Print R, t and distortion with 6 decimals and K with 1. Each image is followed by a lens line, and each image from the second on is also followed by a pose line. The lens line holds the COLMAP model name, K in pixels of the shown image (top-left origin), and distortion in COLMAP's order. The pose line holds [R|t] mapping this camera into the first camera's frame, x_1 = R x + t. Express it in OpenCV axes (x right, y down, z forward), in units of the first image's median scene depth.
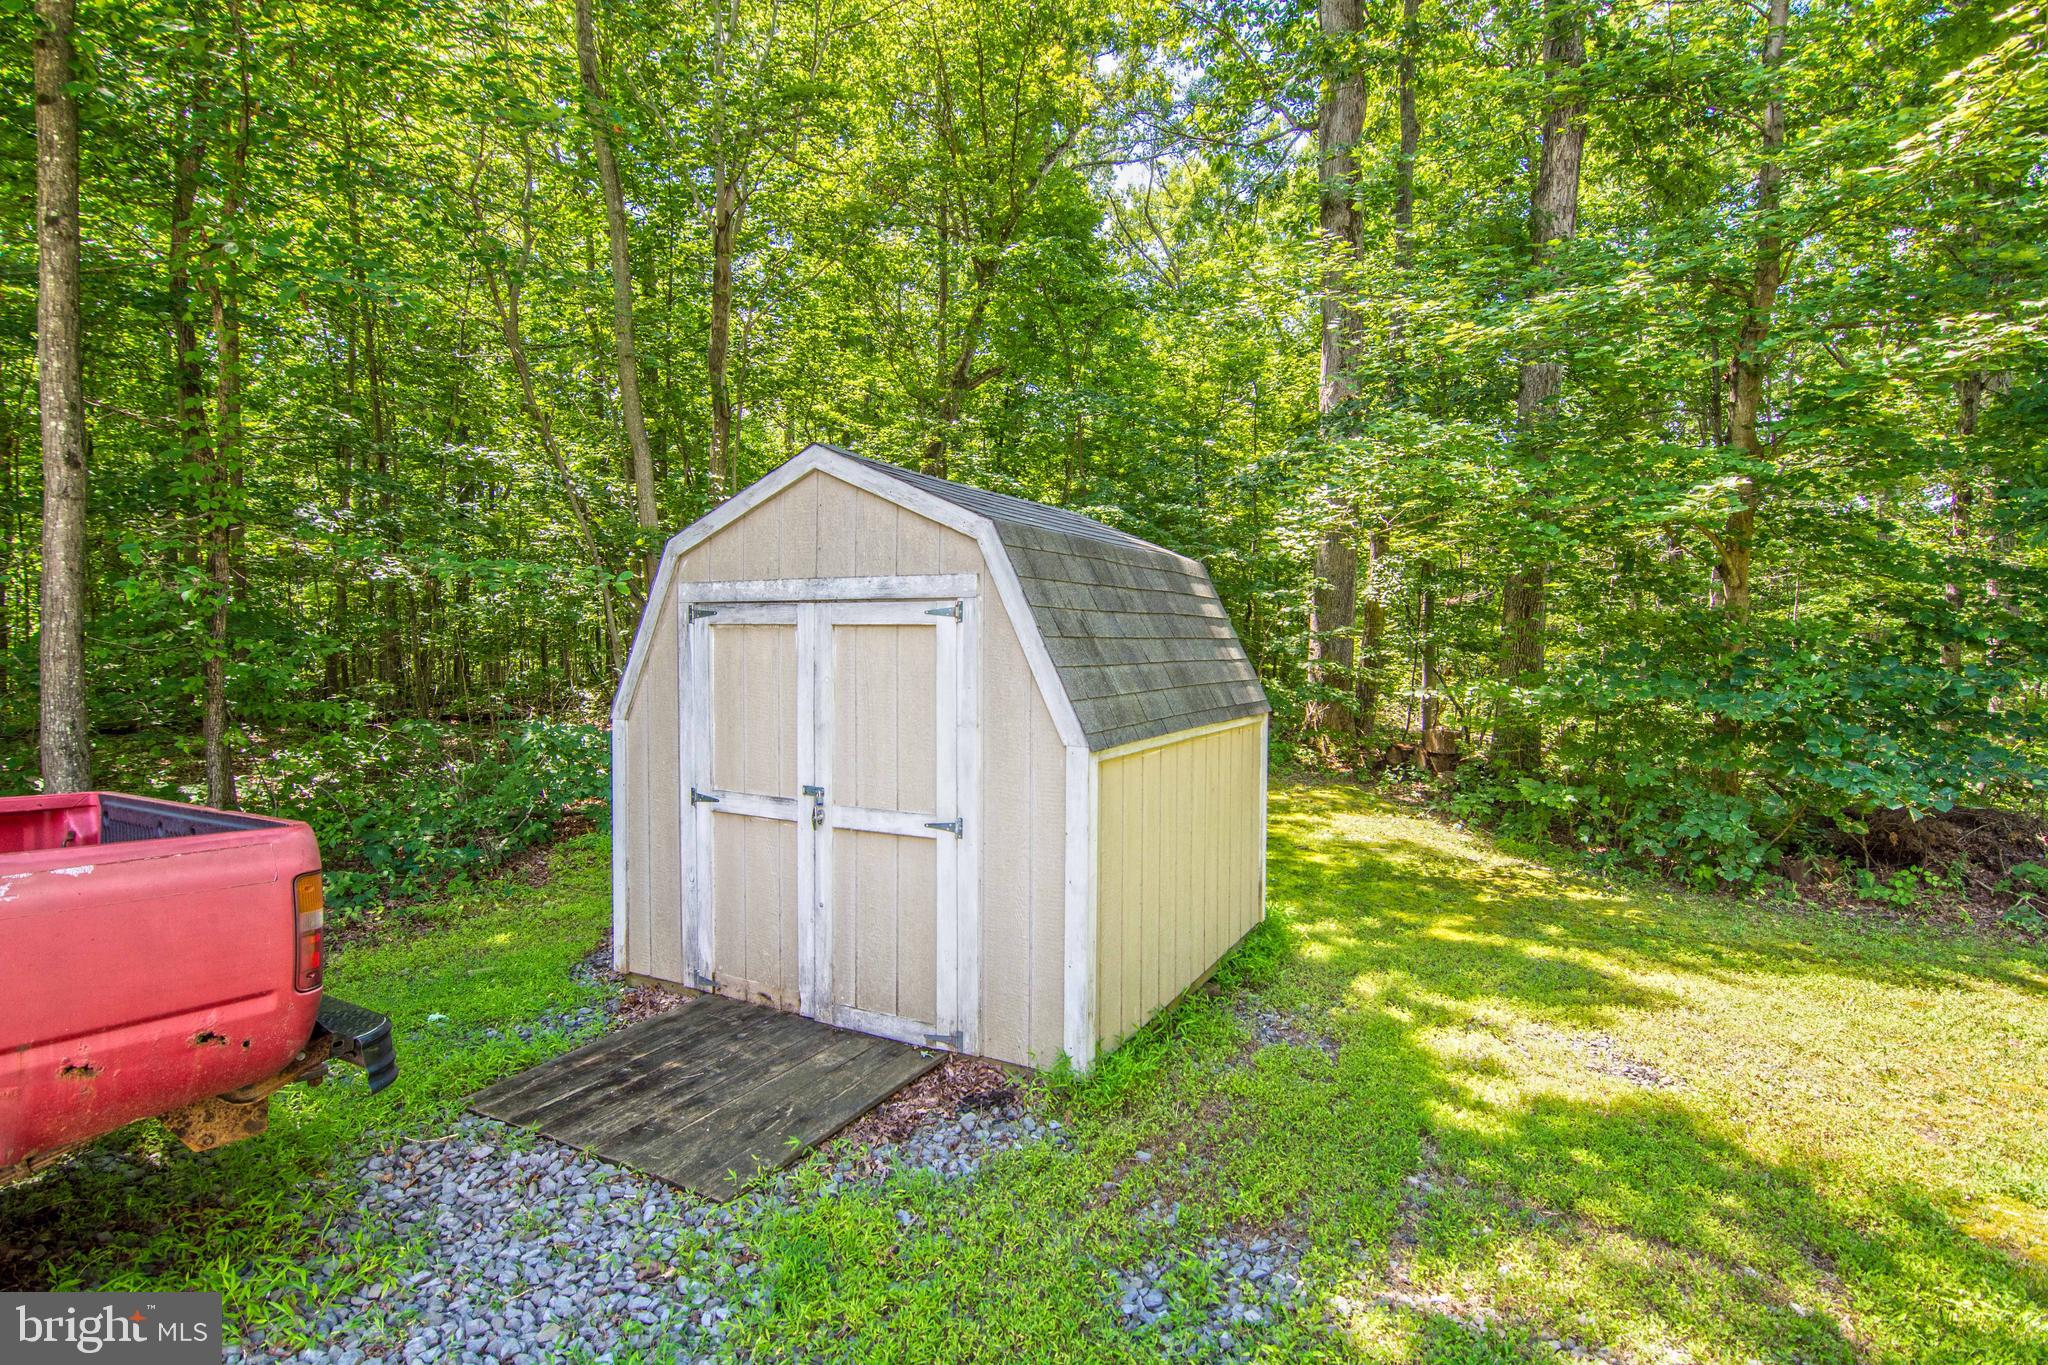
lens RADIAL K [[996.8, 0, 1021.0], [0, 996.8, 676.4], [0, 0, 1]] dist [-0.000899, -0.013882]
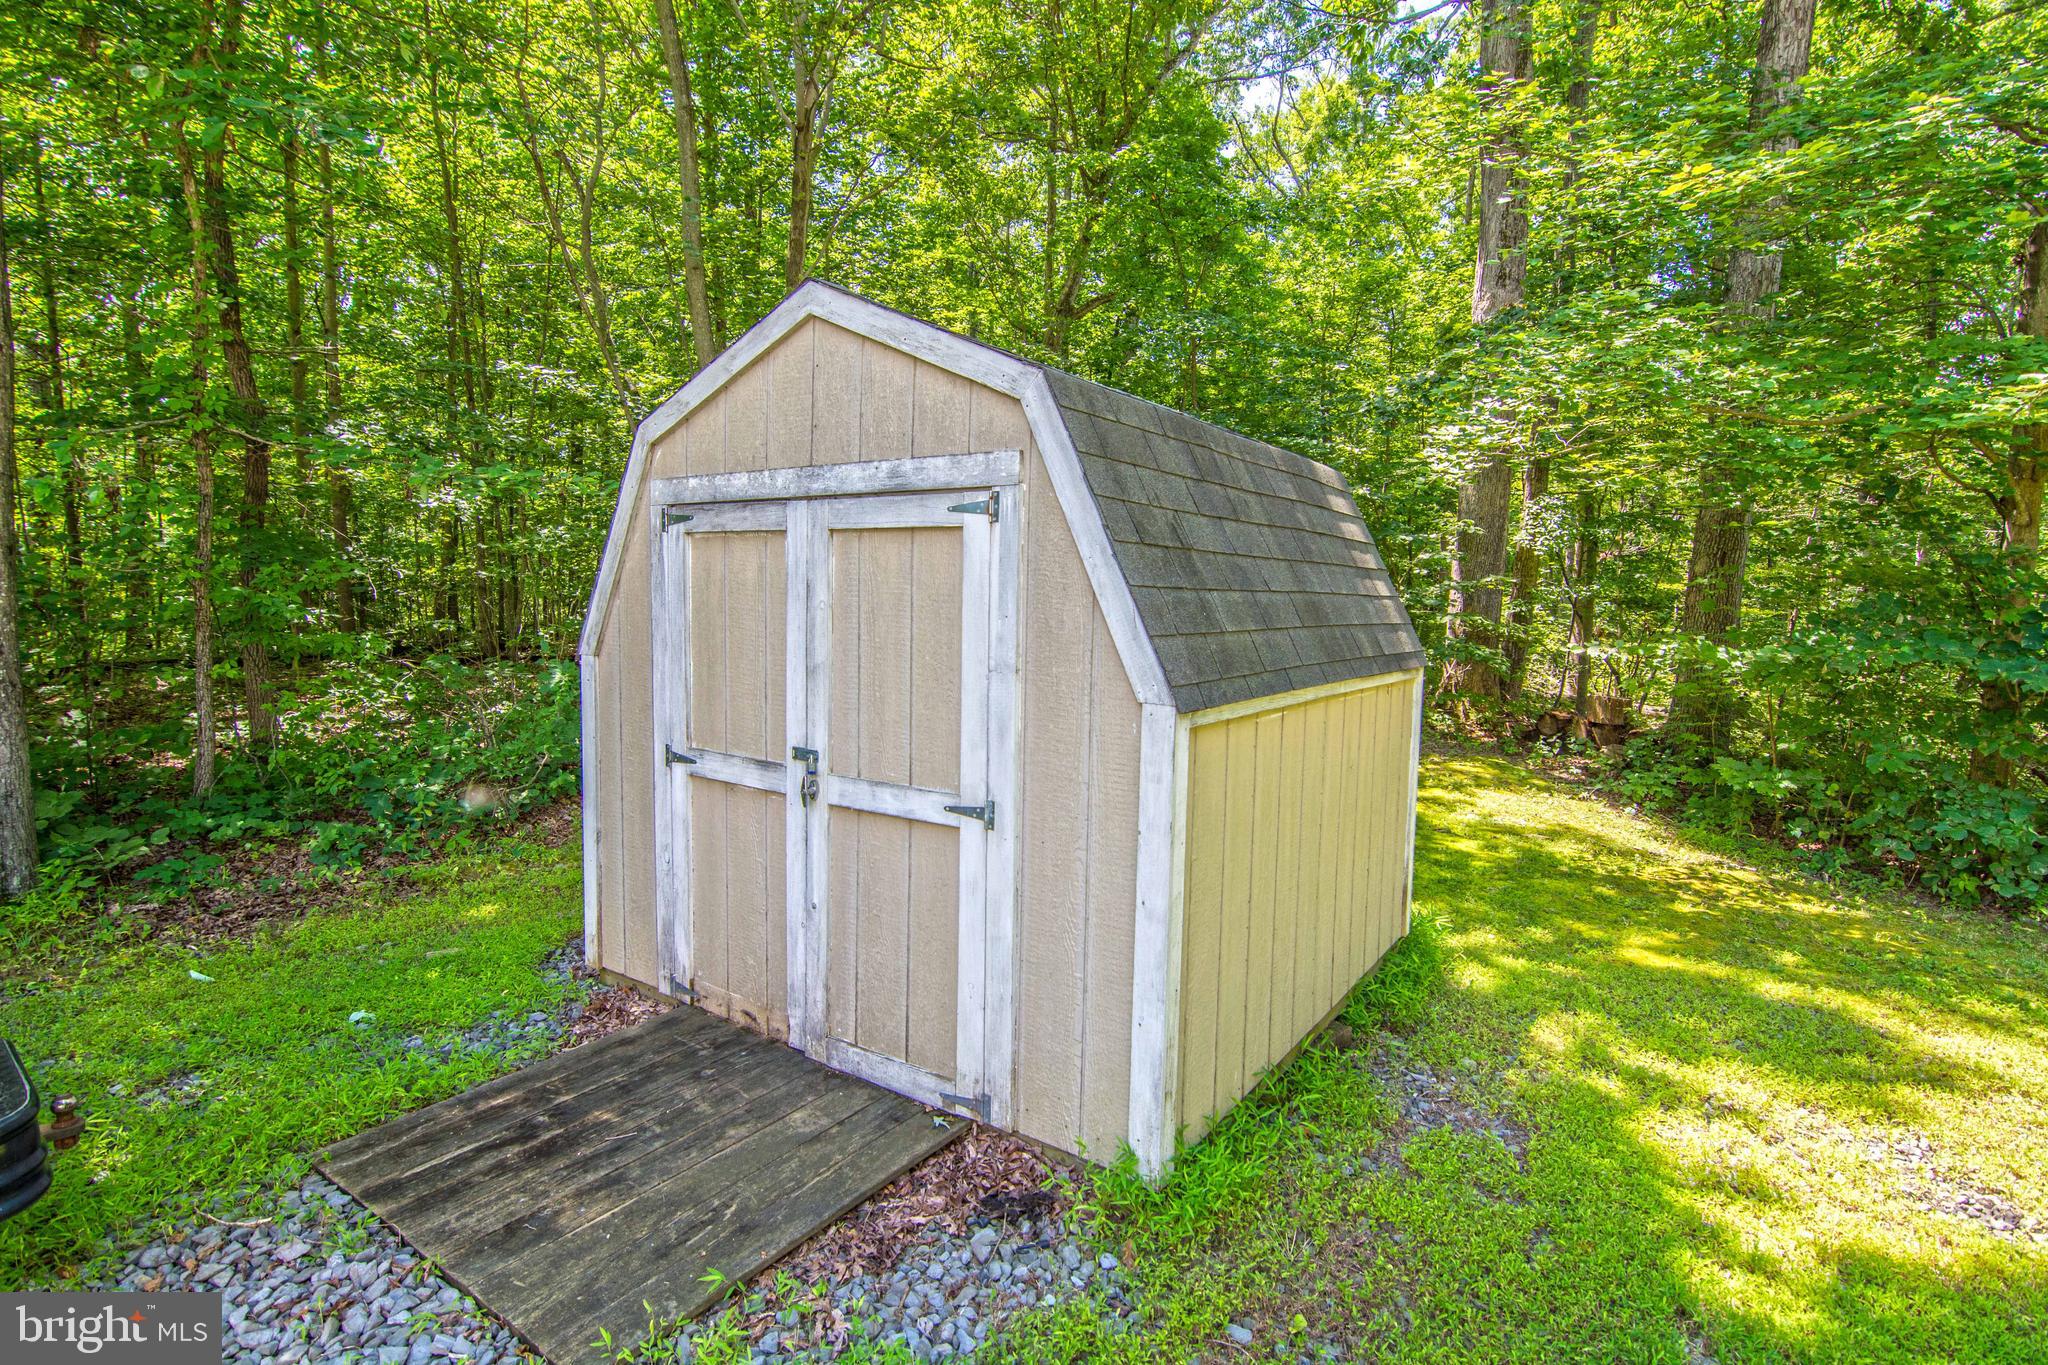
lens RADIAL K [[979.7, 0, 1026.3], [0, 979.7, 680.1], [0, 0, 1]] dist [-0.001062, -0.013977]
pose [[0.994035, 0.023983, -0.106394, 0.030762], [-0.018837, 0.998615, 0.049115, 0.018851], [0.107424, -0.046818, 0.993110, 0.273791]]
